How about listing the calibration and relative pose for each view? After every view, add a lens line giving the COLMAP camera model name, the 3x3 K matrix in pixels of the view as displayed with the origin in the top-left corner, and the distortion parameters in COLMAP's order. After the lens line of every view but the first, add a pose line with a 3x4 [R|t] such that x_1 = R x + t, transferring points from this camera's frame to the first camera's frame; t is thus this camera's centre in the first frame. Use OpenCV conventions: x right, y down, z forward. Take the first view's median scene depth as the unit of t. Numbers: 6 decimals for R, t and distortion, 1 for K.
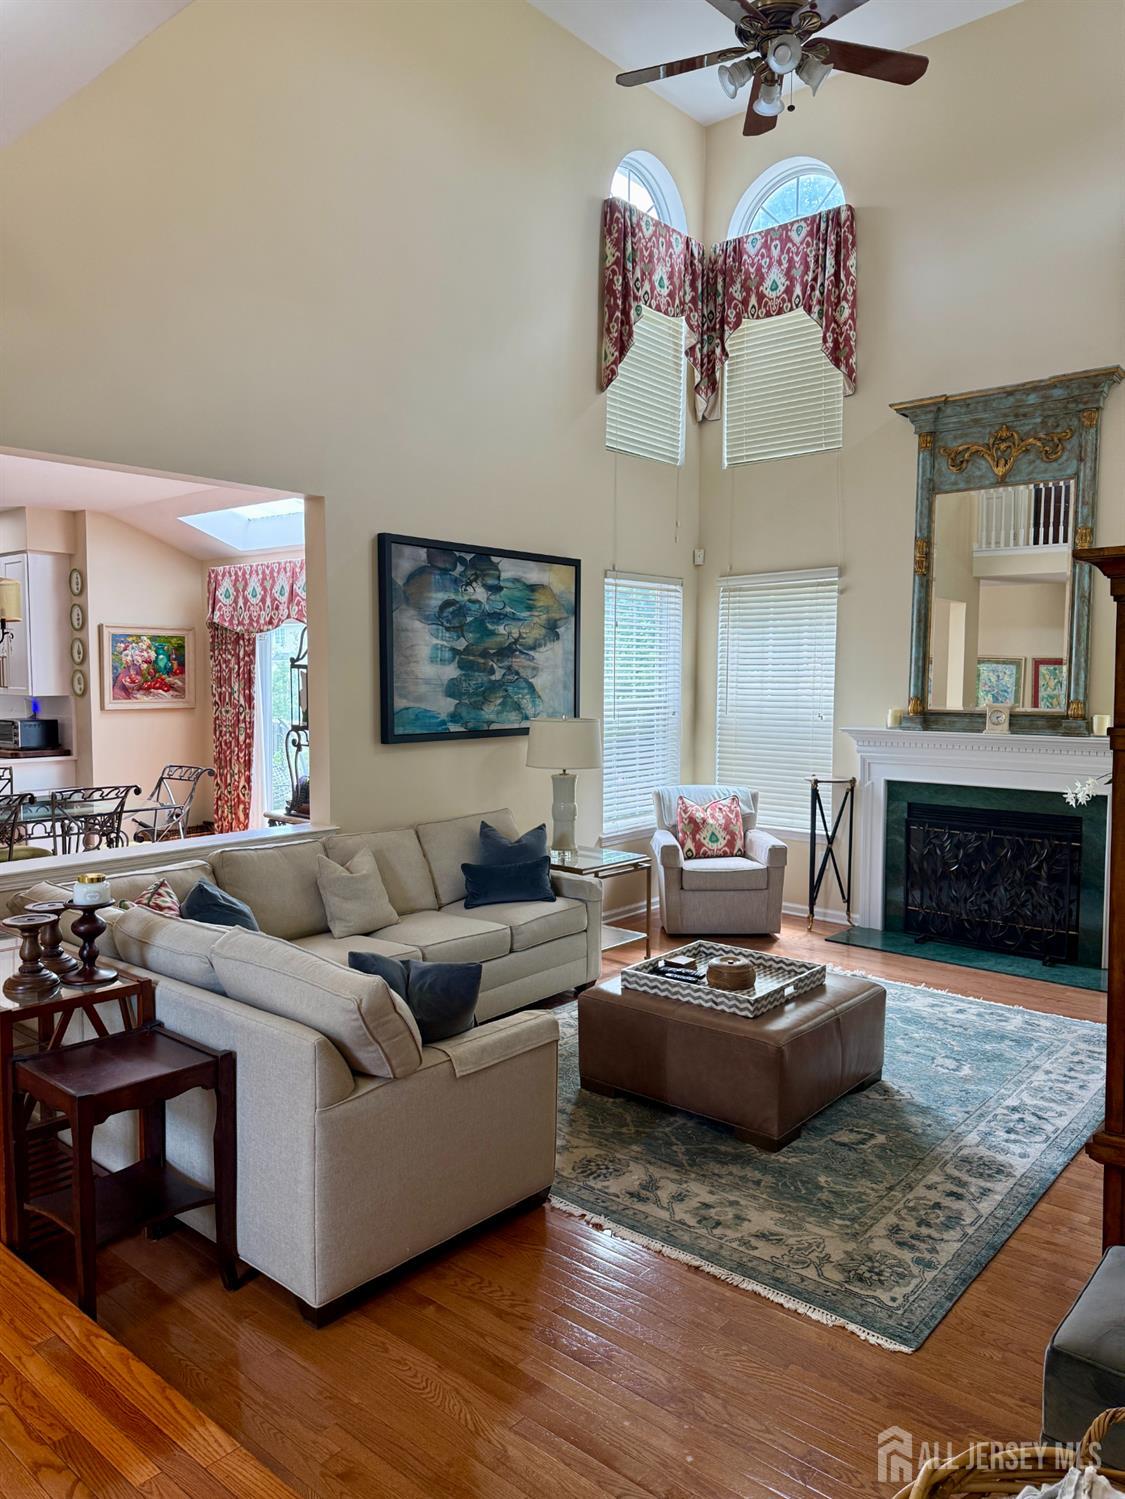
lens RADIAL K [[1056.0, 0, 565.1], [0, 1056.0, 756.3], [0, 0, 1]] dist [0.099622, -0.158579]
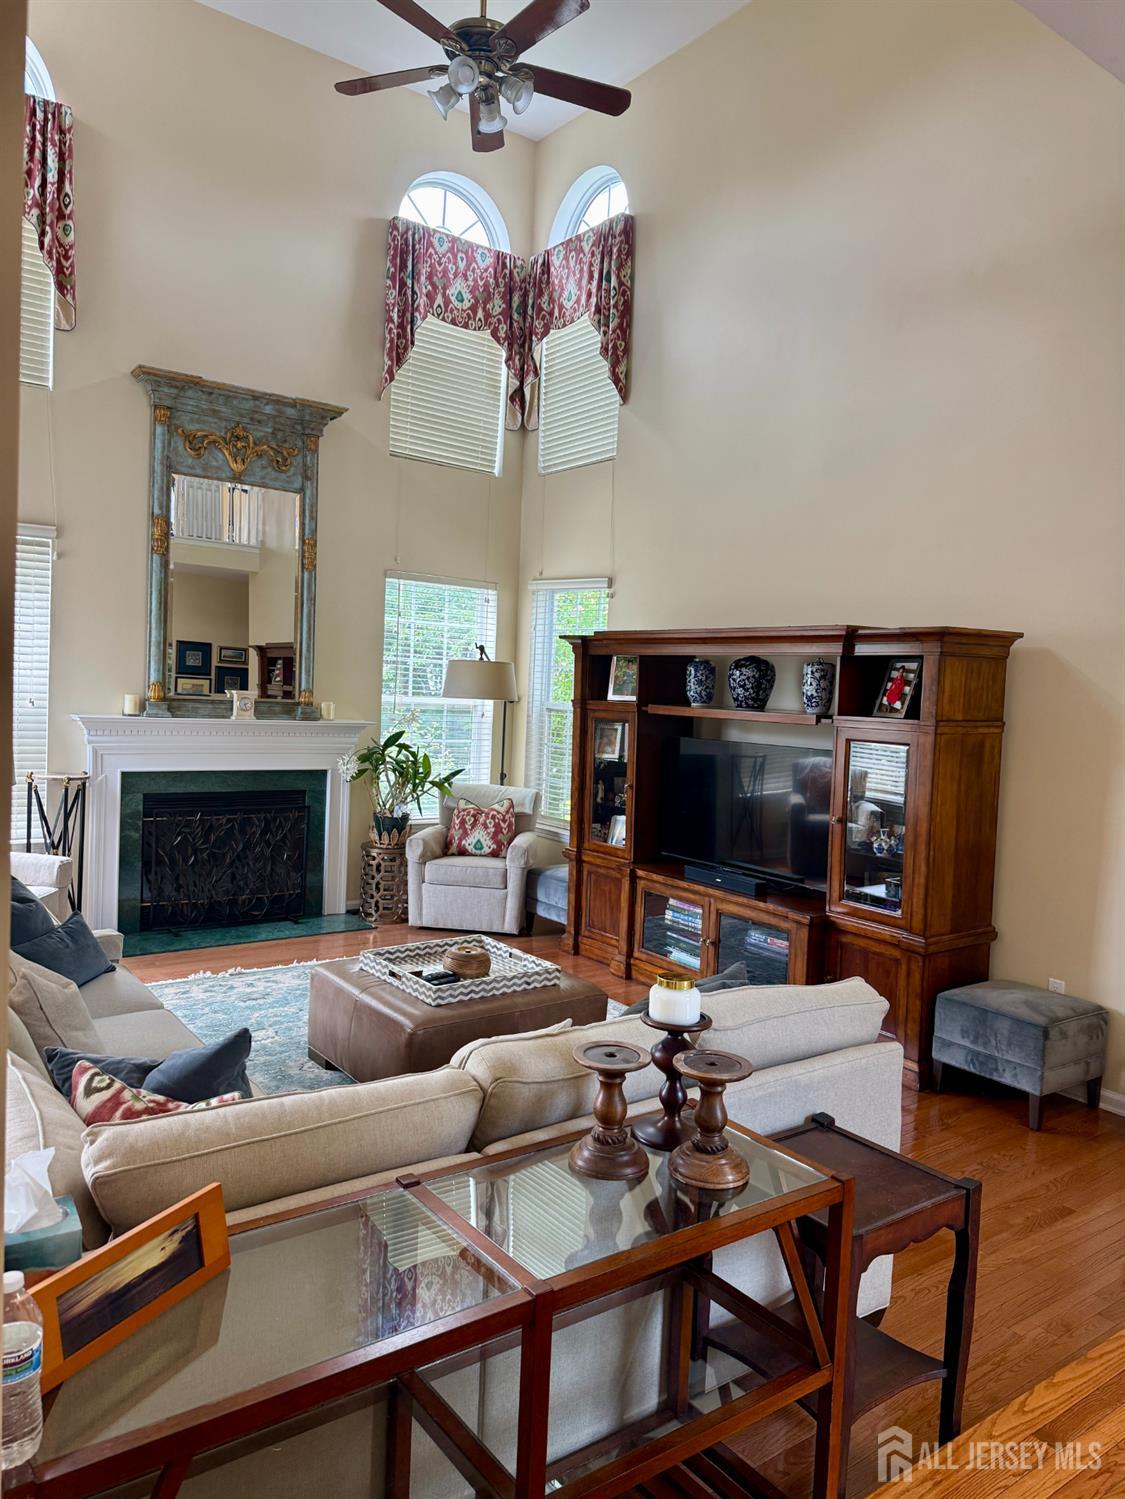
lens RADIAL K [[1056.0, 0, 565.1], [0, 1056.0, 756.3], [0, 0, 1]] dist [0.099622, -0.158579]
pose [[0.219192, -0.060949, 0.973776, -0.514546], [0.028864, 0.998015, 0.055969, -0.031795], [-0.975255, 0.015839, 0.220517, 0.427533]]
